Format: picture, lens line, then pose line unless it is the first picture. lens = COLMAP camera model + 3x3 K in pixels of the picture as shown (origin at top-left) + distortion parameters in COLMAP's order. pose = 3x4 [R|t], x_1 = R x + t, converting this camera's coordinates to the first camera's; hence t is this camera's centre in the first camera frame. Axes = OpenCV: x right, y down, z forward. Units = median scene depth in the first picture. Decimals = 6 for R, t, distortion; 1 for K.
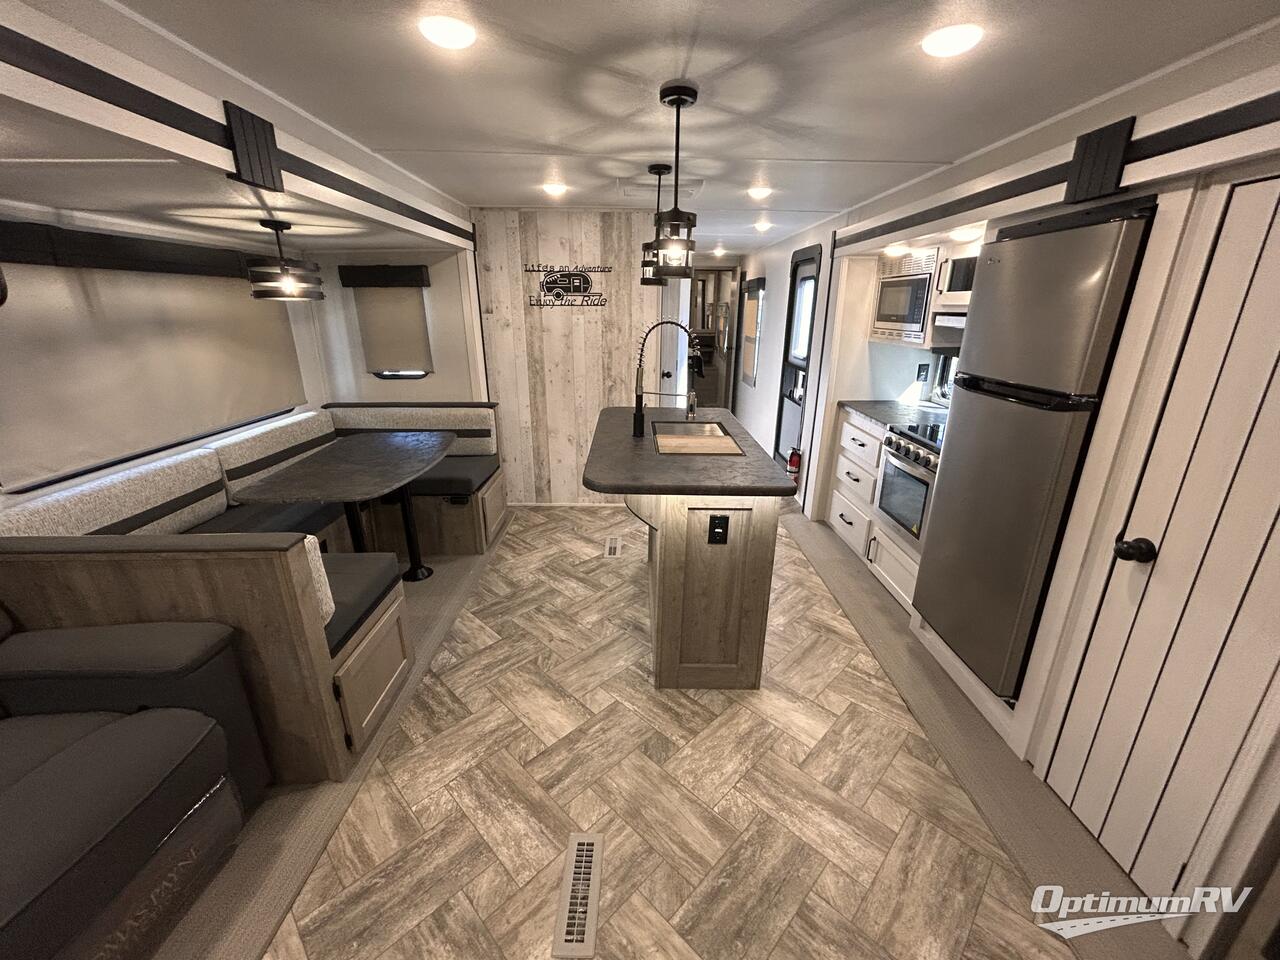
lens RADIAL K [[521.1, 0, 638.5], [0, 521.1, 475.7], [0, 0, 1]] dist [0.007114, -0.000259]
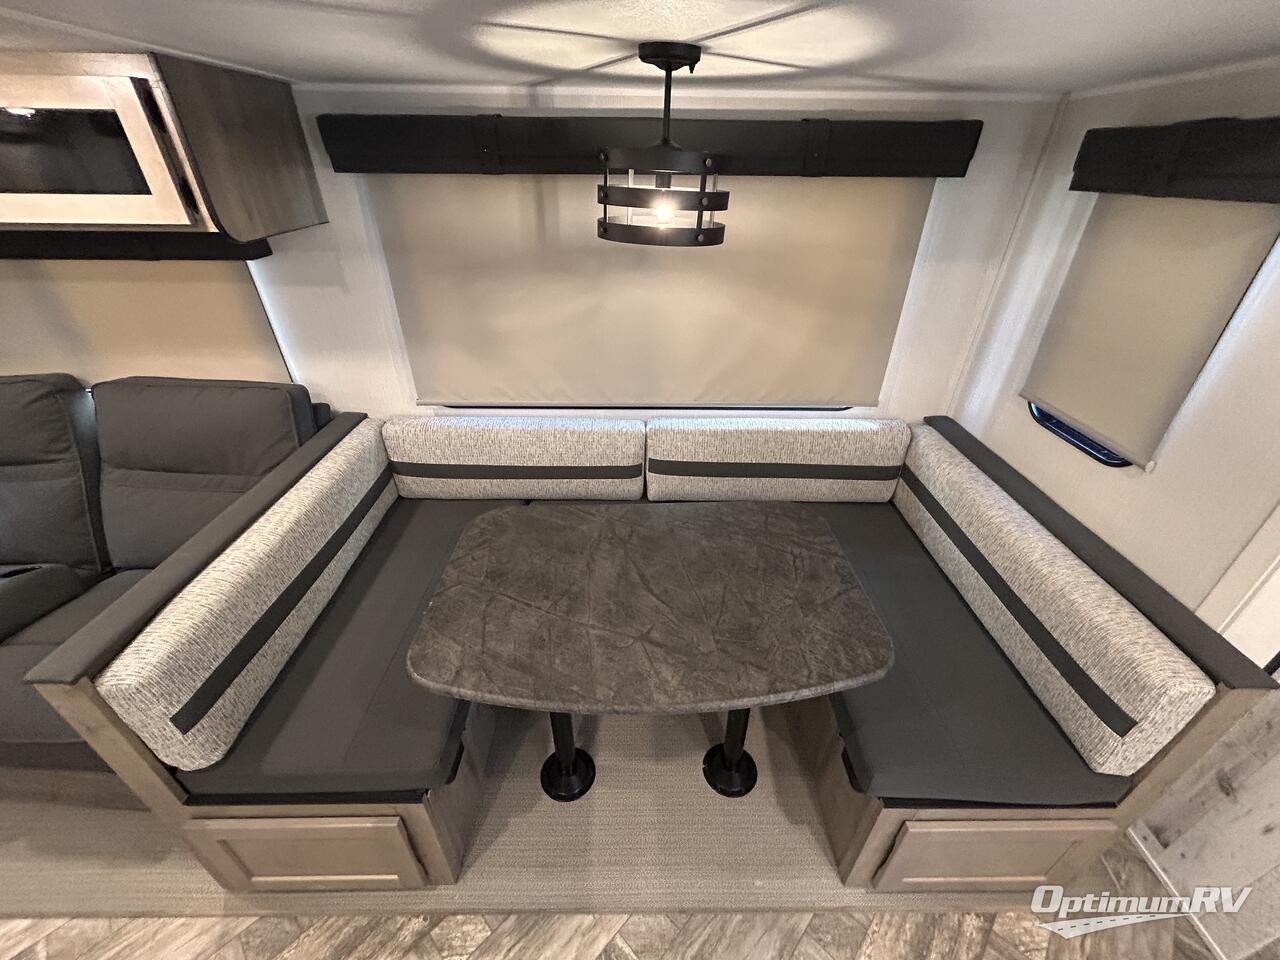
lens RADIAL K [[514.0, 0, 642.5], [0, 514.0, 477.2], [0, 0, 1]] dist [0.001101, -0.000323]
pose [[0.005600, 0.524729, -0.851251, -0.194519], [-0.318515, 0.807863, 0.495889, -0.469700], [0.947901, 0.268359, 0.171659, 1.165140]]
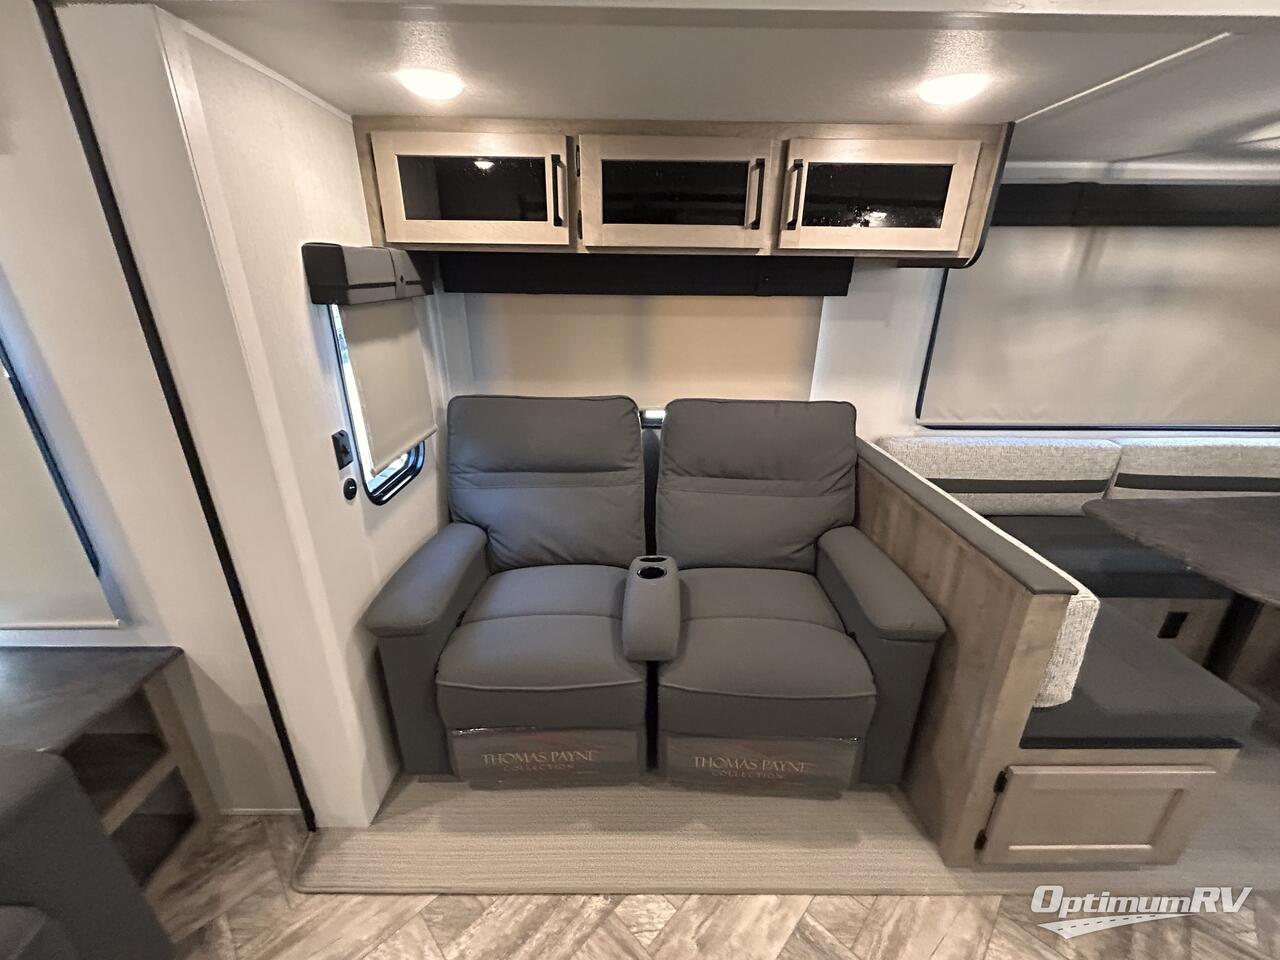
lens RADIAL K [[521.1, 0, 638.5], [0, 521.1, 475.7], [0, 0, 1]] dist [0.007114, -0.000259]
pose [[0.003239, 0.360344, -0.932814, -0.028466], [-0.316806, 0.885139, 0.340827, -0.063719], [0.948485, 0.294417, 0.117026, 0.250362]]
